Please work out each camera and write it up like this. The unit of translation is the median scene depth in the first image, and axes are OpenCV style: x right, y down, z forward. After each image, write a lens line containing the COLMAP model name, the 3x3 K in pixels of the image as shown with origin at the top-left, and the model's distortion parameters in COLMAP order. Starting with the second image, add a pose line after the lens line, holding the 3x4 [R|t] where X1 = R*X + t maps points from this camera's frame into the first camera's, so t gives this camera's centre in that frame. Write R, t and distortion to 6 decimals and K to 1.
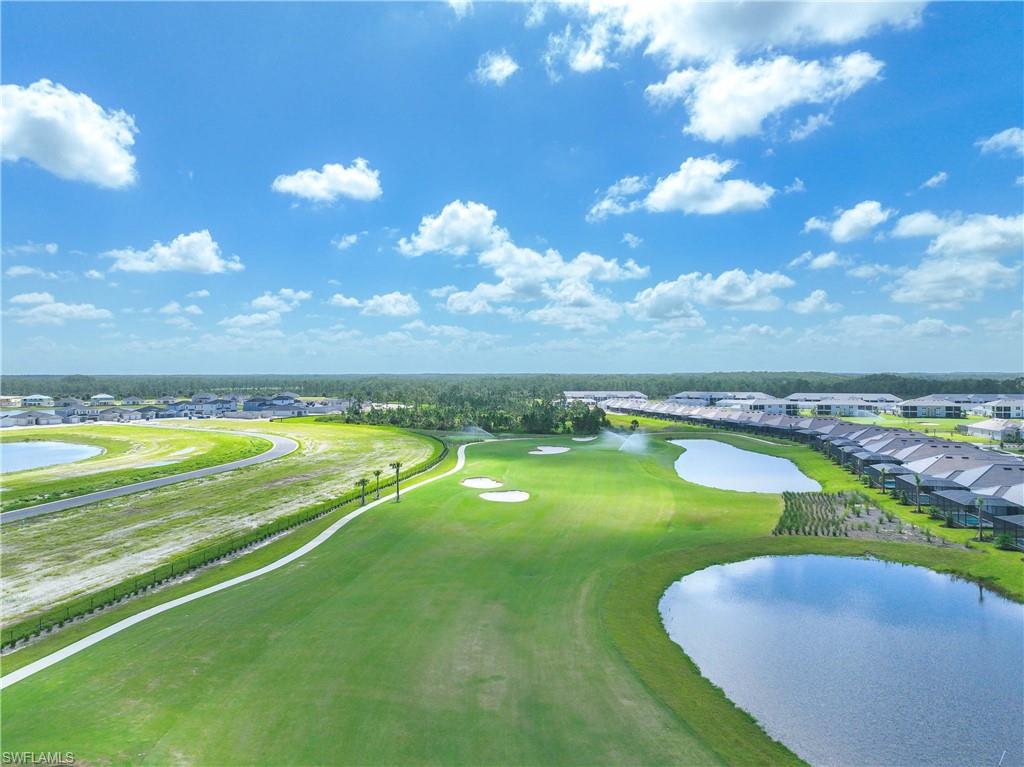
lens RADIAL K [[717.7, 0, 515.0], [0, 717.7, 379.2], [0, 0, 1]] dist [0.000634, 0.010912]
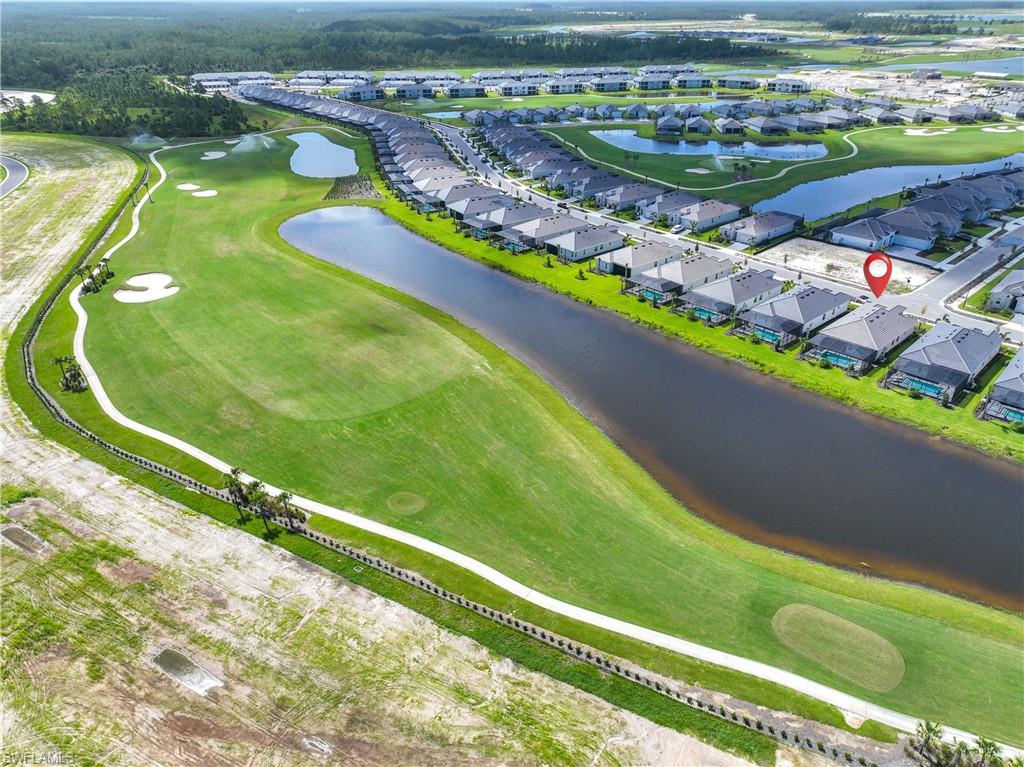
lens RADIAL K [[717.7, 0, 514.1], [0, 717.7, 373.4], [0, 0, 1]] dist [0.000634, 0.010912]
pose [[0.892598, -0.211137, 0.398358, -0.069744], [0.005403, 0.888513, 0.458820, -0.149014], [-0.450820, -0.407390, 0.794226, -0.586762]]
